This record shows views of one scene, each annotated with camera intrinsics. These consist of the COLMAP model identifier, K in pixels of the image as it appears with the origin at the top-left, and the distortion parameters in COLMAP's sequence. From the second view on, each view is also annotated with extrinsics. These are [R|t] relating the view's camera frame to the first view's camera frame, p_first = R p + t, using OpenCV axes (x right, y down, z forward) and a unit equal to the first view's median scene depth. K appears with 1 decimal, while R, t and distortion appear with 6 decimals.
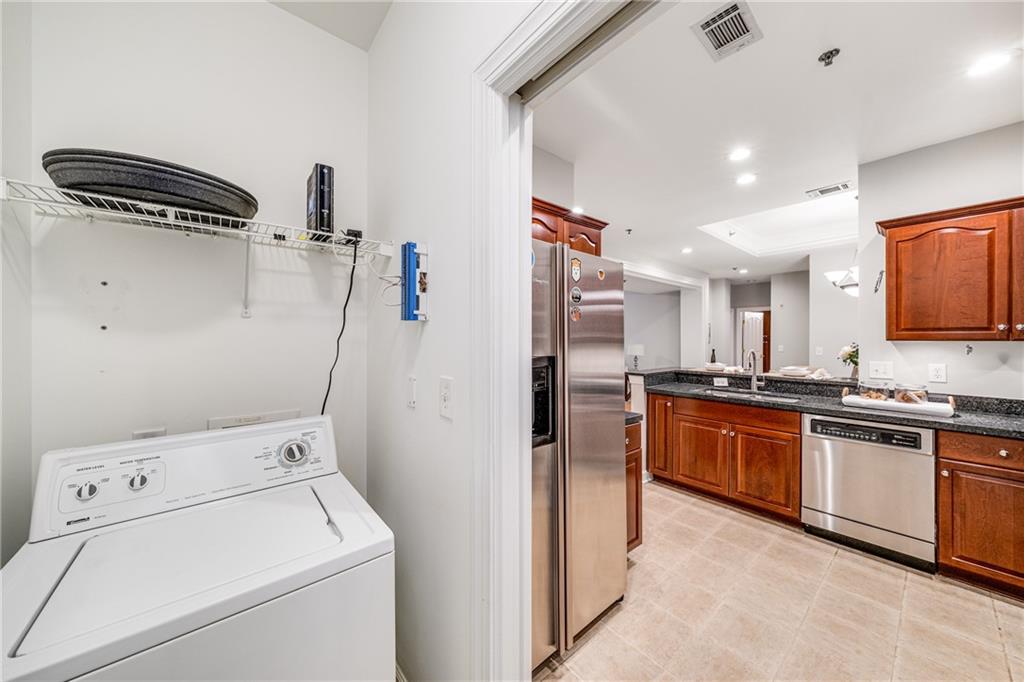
lens RADIAL K [[354.3, 0, 510.0], [0, 354.3, 338.8], [0, 0, 1]] dist [-0.002413, -0.000196]
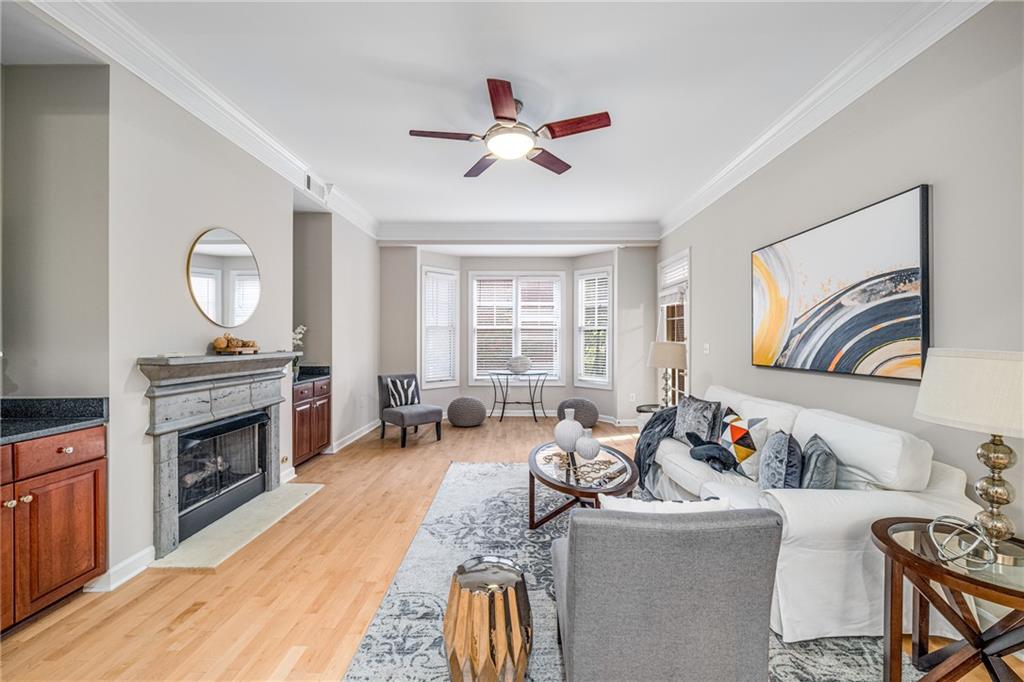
lens RADIAL K [[399.1, 0, 513.2], [0, 399.1, 338.9], [0, 0, 1]] dist [0.001981, -0.000899]
pose [[0.760327, -0.001538, -0.649538, 0.969723], [-0.001363, 0.999991, -0.003963, 0.031277], [0.649539, 0.003899, 0.760318, 2.313484]]
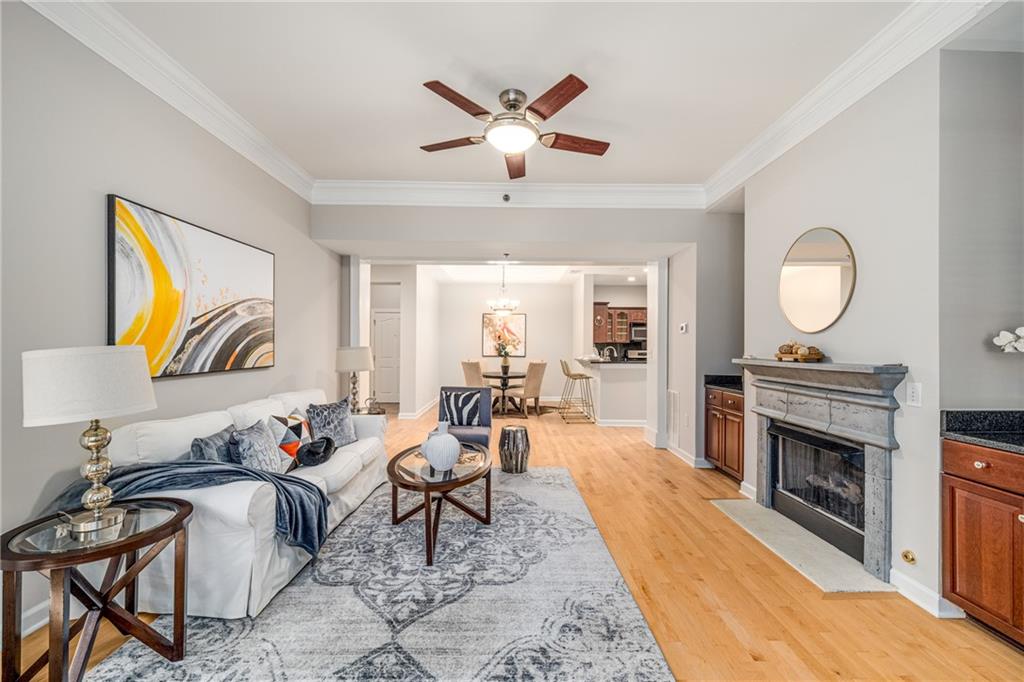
lens RADIAL K [[421.4, 0, 513.5], [0, 421.4, 345.9], [0, 0, 1]] dist [-0.001546, -0.000793]
pose [[-0.774663, -0.005113, 0.632353, -0.509702], [-0.005927, 0.999982, 0.000825, 0.033632], [-0.632346, -0.003109, -0.774680, 4.058128]]
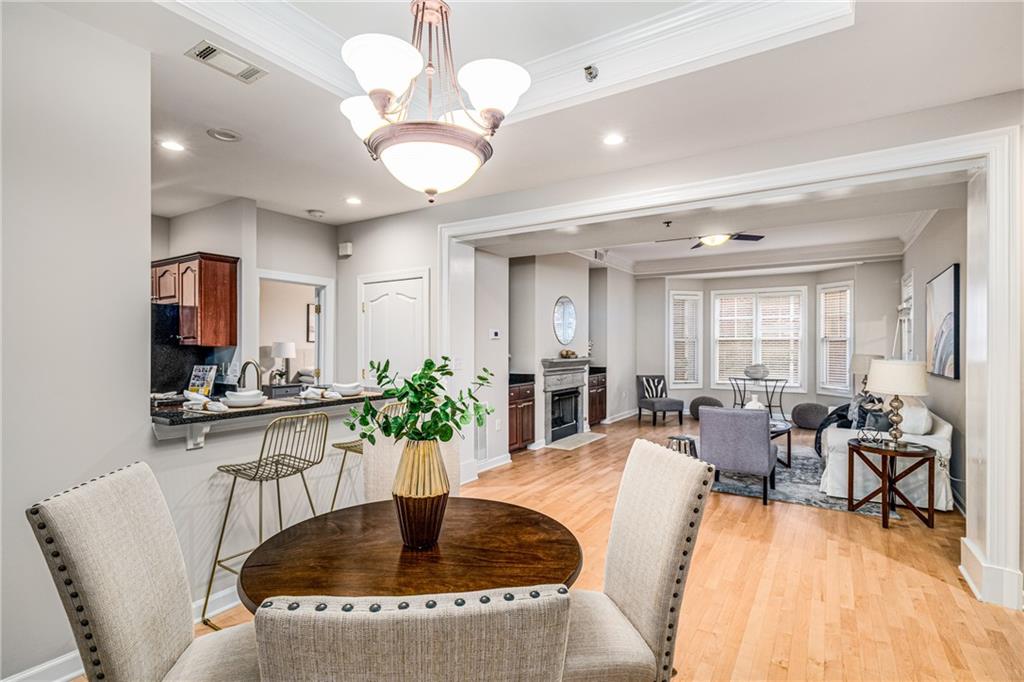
lens RADIAL K [[483.2, 0, 513.5], [0, 483.2, 345.7], [0, 0, 1]] dist [0.000694, -0.000032]
pose [[0.294387, 0.000751, -0.955686, 2.196049], [-0.002743, 0.999996, -0.000059, 0.000873], [0.955682, 0.002638, 0.294388, 1.537536]]
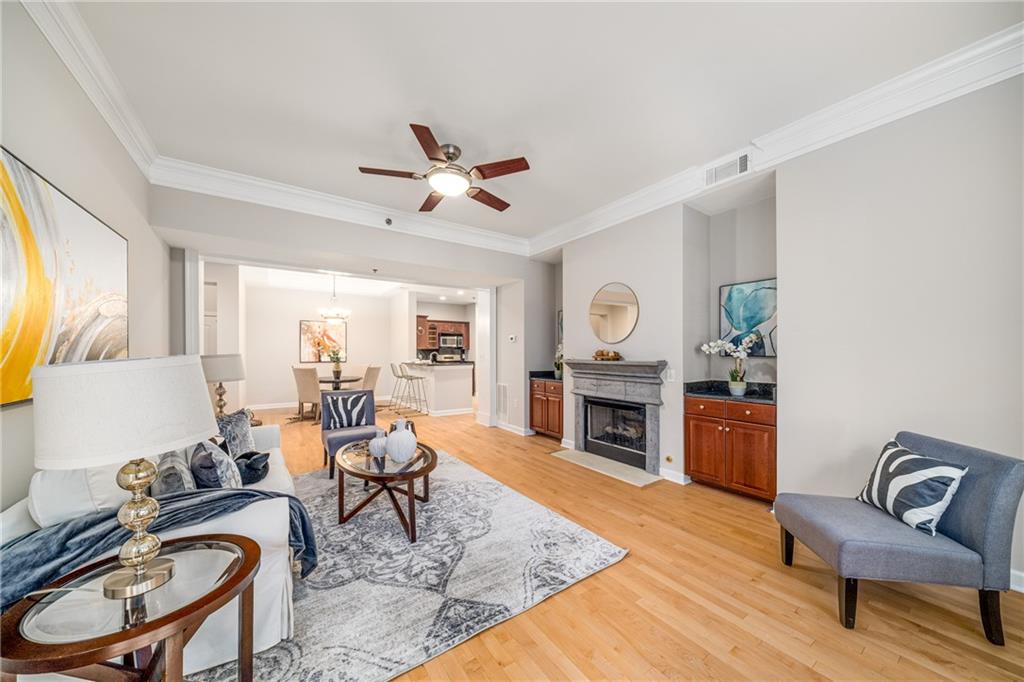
lens RADIAL K [[354.3, 0, 511.1], [0, 354.3, 353.2], [0, 0, 1]] dist [-0.002413, -0.000196]
pose [[-0.996005, -0.000681, 0.089300, -0.092314], [-0.000264, 0.999989, 0.004686, 0.032415], [-0.089302, 0.004644, -0.995994, 4.341607]]
